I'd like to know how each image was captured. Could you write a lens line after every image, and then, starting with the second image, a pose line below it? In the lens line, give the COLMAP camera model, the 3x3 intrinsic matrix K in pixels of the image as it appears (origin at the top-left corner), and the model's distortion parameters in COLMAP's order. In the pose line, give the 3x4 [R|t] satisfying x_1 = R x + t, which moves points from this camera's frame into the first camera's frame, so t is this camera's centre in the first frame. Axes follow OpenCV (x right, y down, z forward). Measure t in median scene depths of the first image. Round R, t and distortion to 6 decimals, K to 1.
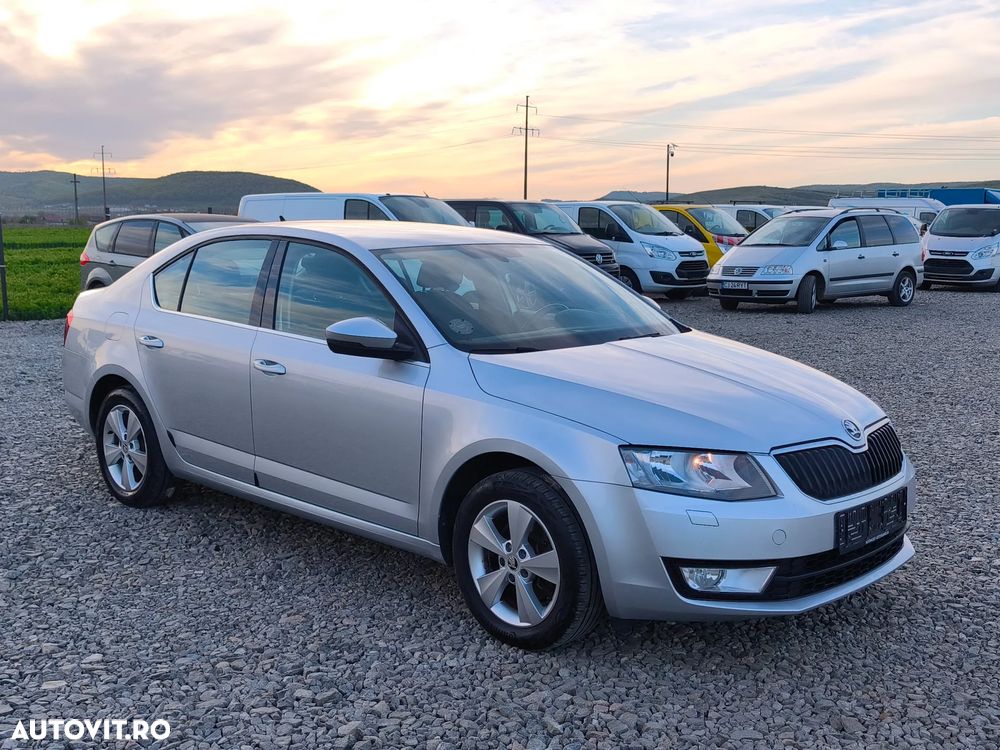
lens RADIAL K [[1141.6, 0, 508.4], [0, 1141.6, 377.7], [0, 0, 1]] dist [0.105932, -0.303351]
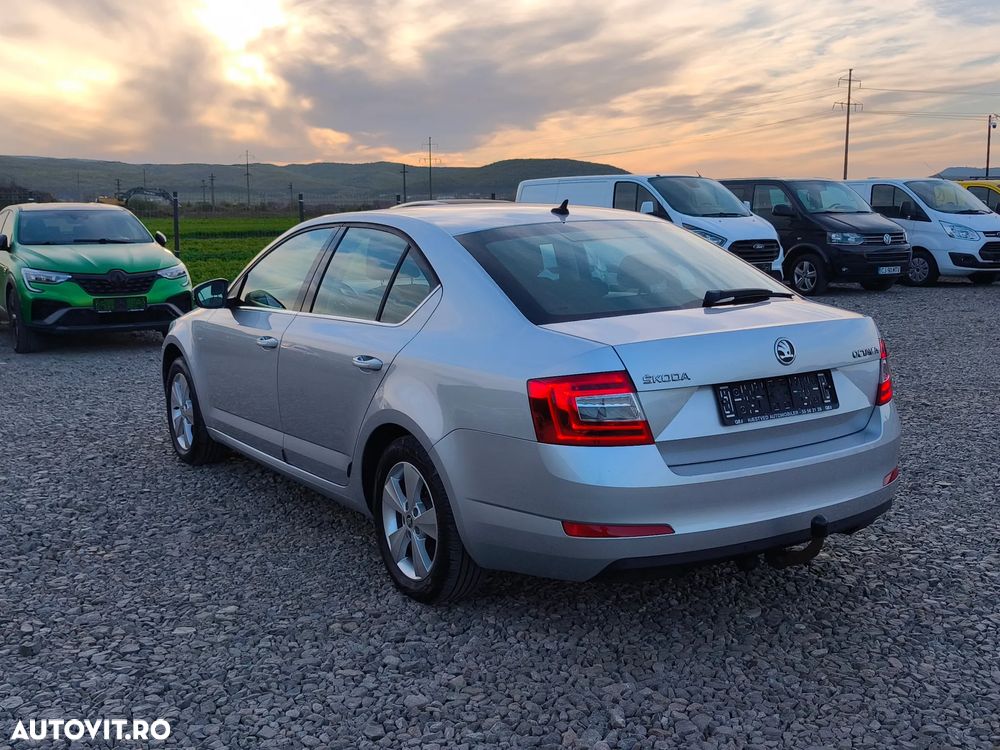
lens RADIAL K [[1138.7, 0, 492.5], [0, 1138.7, 379.1], [0, 0, 1]] dist [0.125431, -0.383968]
pose [[0.960523, 0.029609, -0.276620, 0.152067], [-0.025289, 0.999496, 0.019170, 0.001045], [0.277048, -0.011417, 0.960788, 0.035455]]
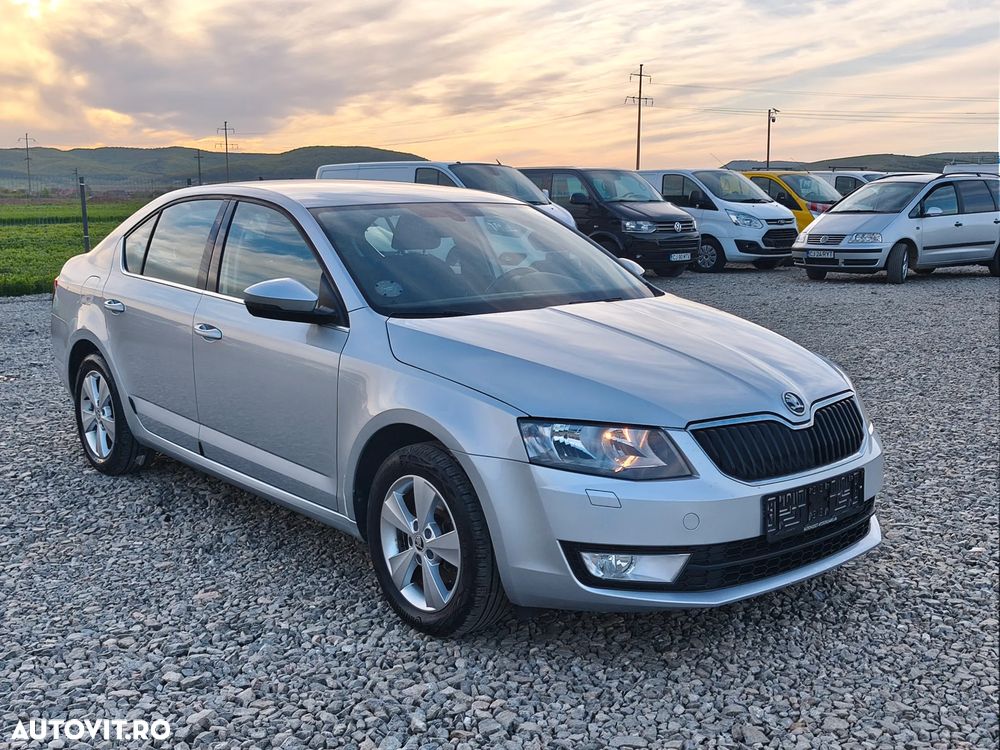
lens RADIAL K [[1142.3, 0, 500.4], [0, 1142.3, 369.5], [0, 0, 1]] dist [0.084585, -0.238292]
pose [[0.994420, 0.008749, -0.105127, 0.152789], [-0.006975, 0.999827, 0.017235, 0.004561], [0.105259, -0.016405, 0.994310, 0.080108]]
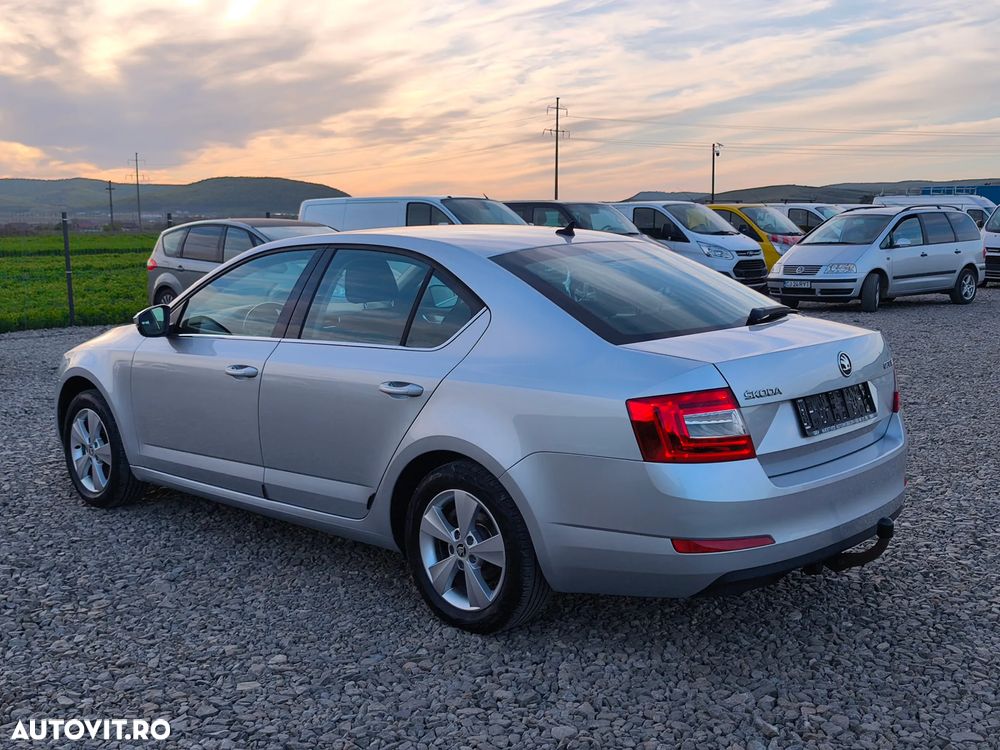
lens RADIAL K [[1141.6, 0, 508.4], [0, 1141.6, 377.7], [0, 0, 1]] dist [0.105932, -0.303351]
pose [[0.999632, -0.007271, -0.026134, -0.120106], [0.007222, 0.999972, -0.001957, 0.001728], [0.026147, 0.001767, 0.999657, 0.003407]]
